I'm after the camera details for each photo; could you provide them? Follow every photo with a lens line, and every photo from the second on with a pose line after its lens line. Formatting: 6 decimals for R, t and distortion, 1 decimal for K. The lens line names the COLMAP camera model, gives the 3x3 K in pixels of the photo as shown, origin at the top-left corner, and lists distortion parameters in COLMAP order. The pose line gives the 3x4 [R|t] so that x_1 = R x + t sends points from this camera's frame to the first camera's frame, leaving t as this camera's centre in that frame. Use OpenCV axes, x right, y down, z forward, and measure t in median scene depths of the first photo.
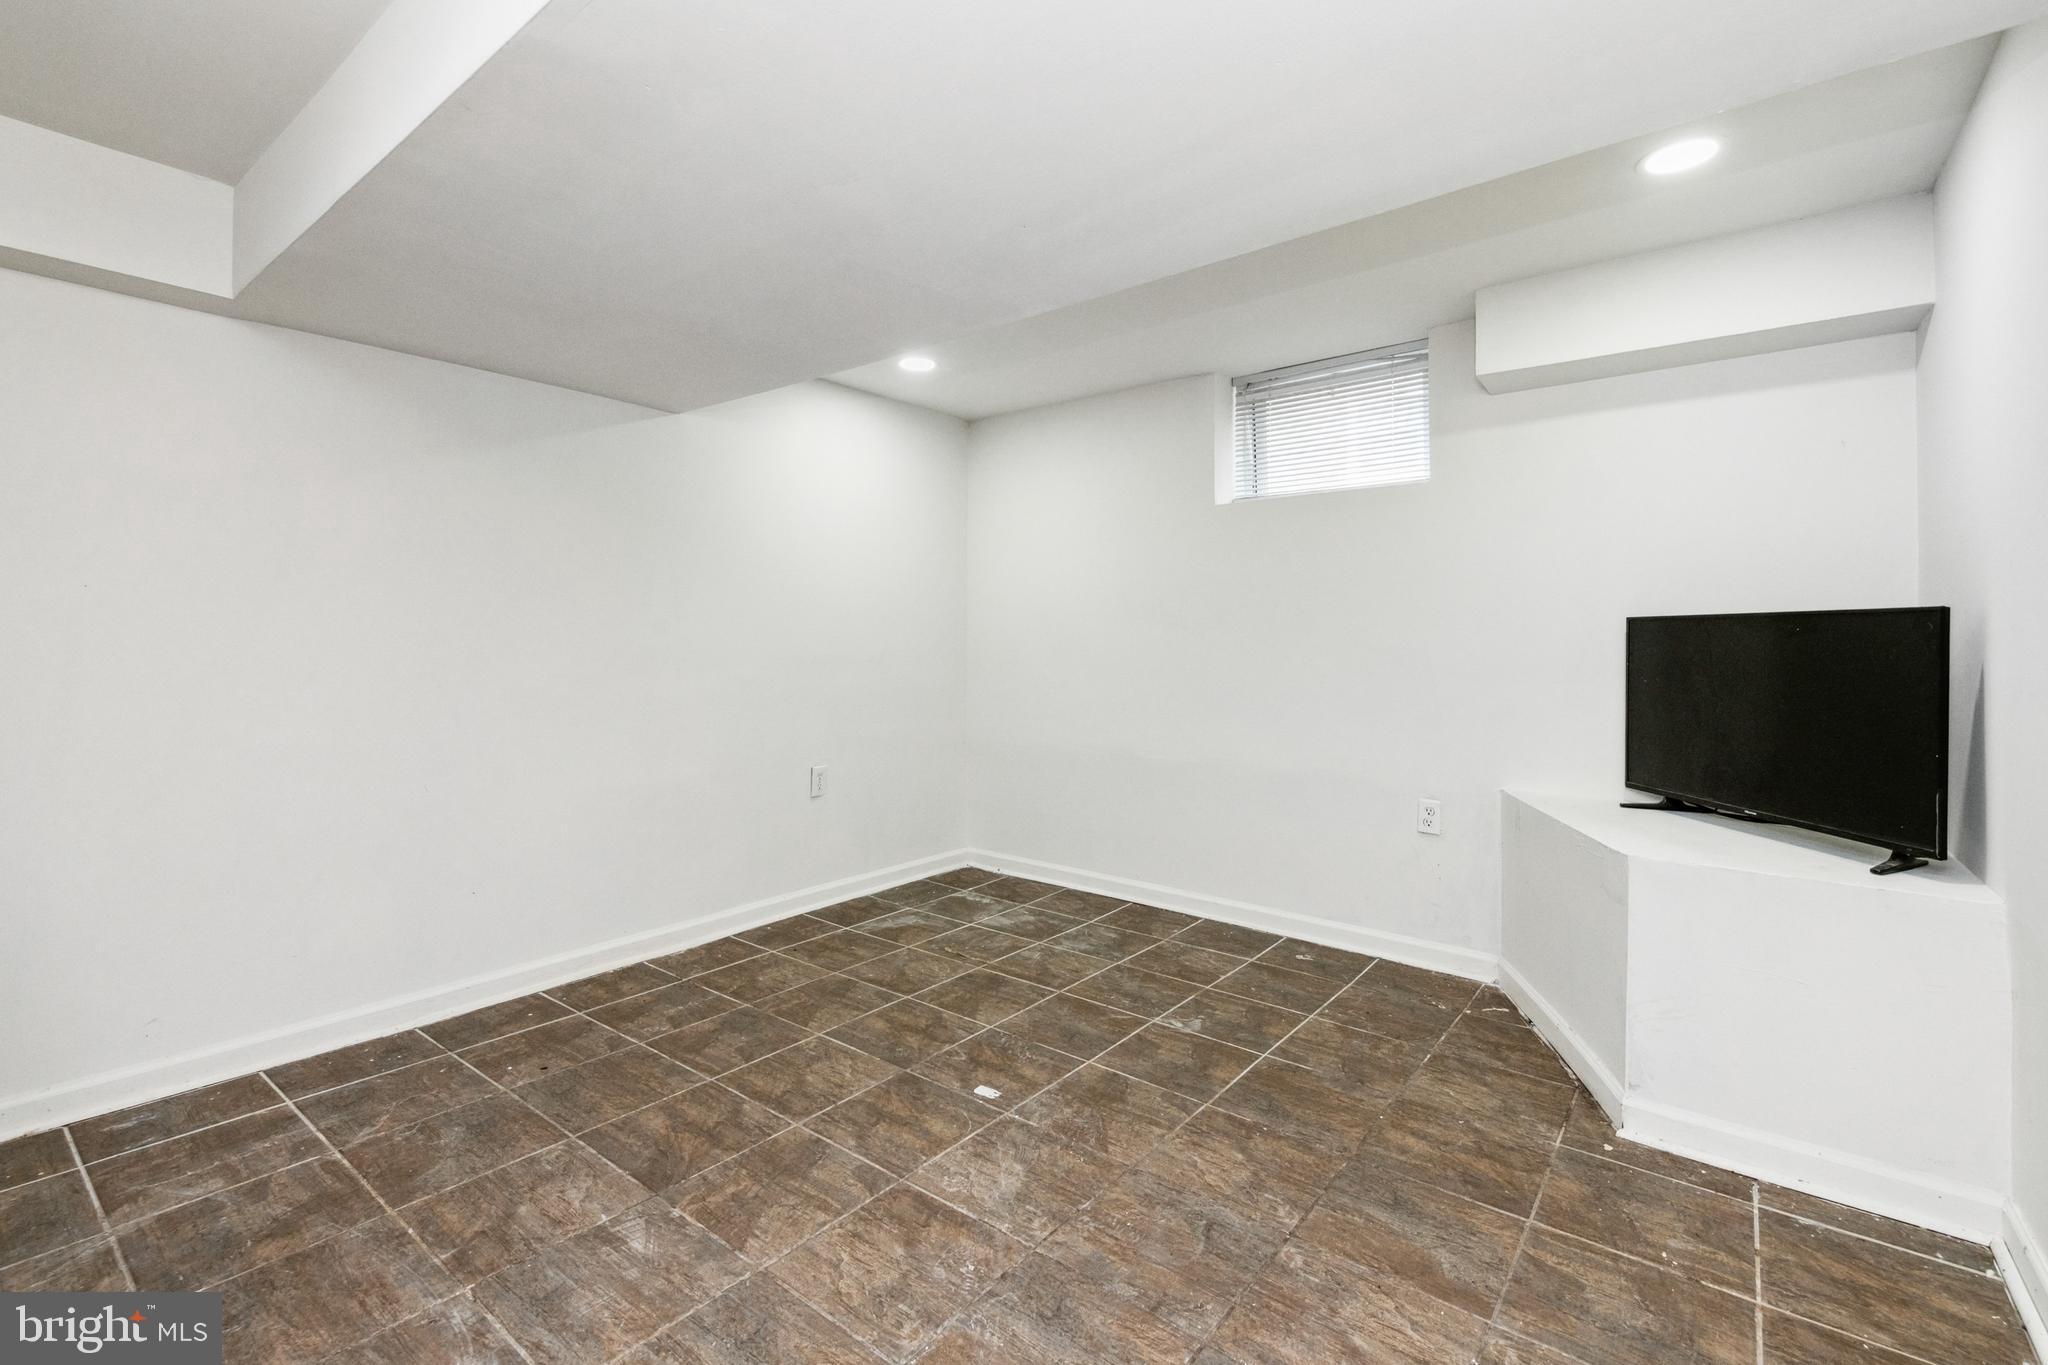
lens RADIAL K [[894.7, 0, 1028.3], [0, 894.7, 668.9], [0, 0, 1]] dist [0.012551, -0.005114]
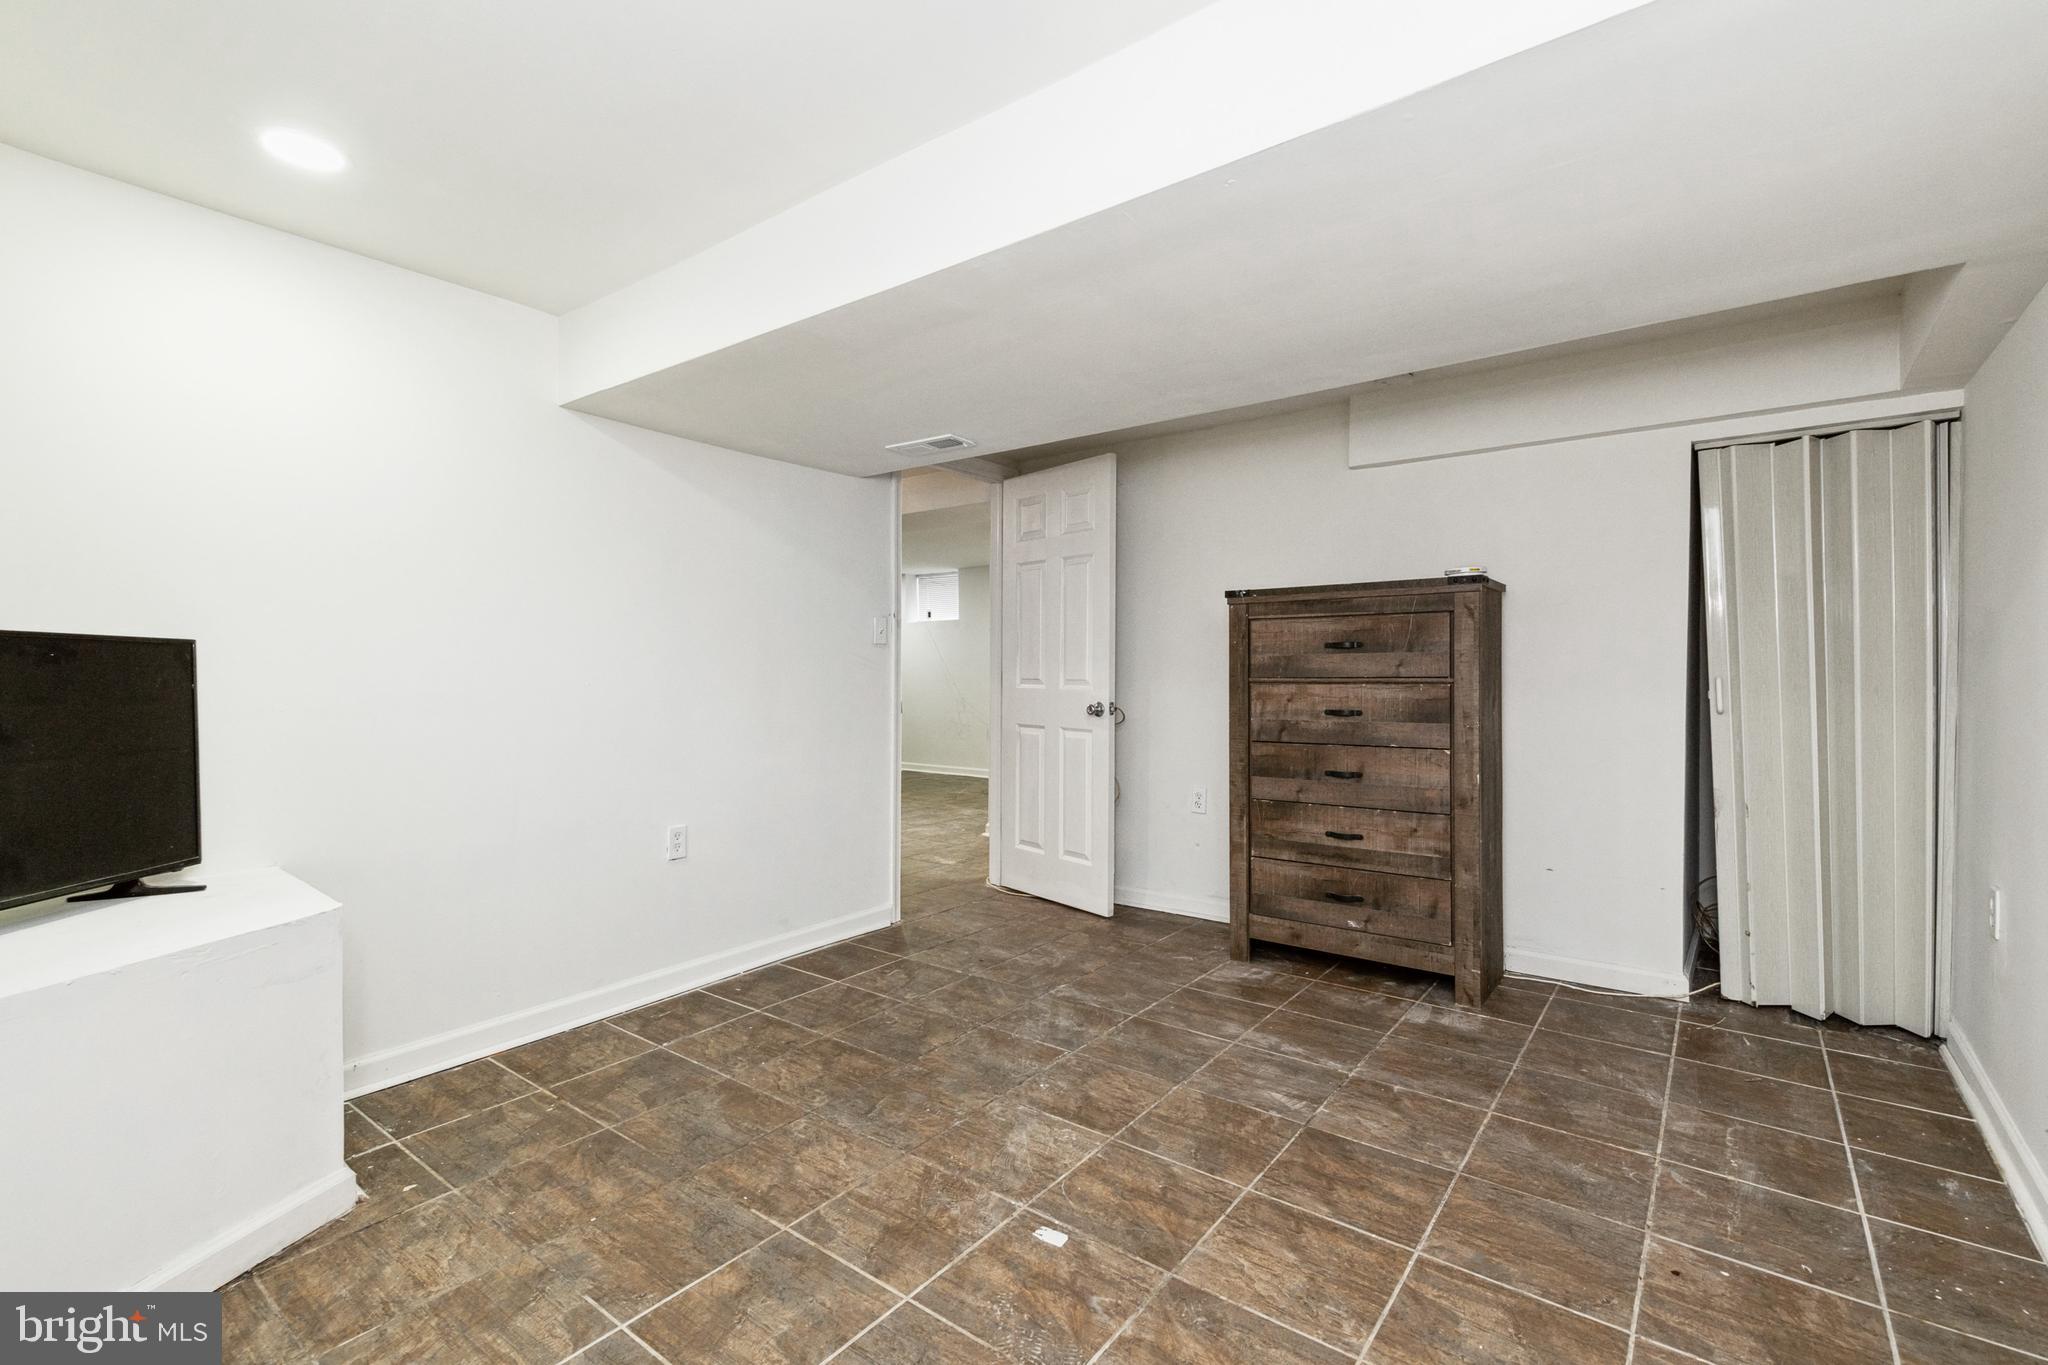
lens RADIAL K [[894.7, 0, 1025.4], [0, 894.7, 669.3], [0, 0, 1]] dist [0.012551, -0.005114]
pose [[-0.999952, -0.003762, -0.009009, -0.016457], [-0.003968, 0.999727, 0.023021, -0.061902], [0.008920, 0.023055, -0.999694, 2.133255]]
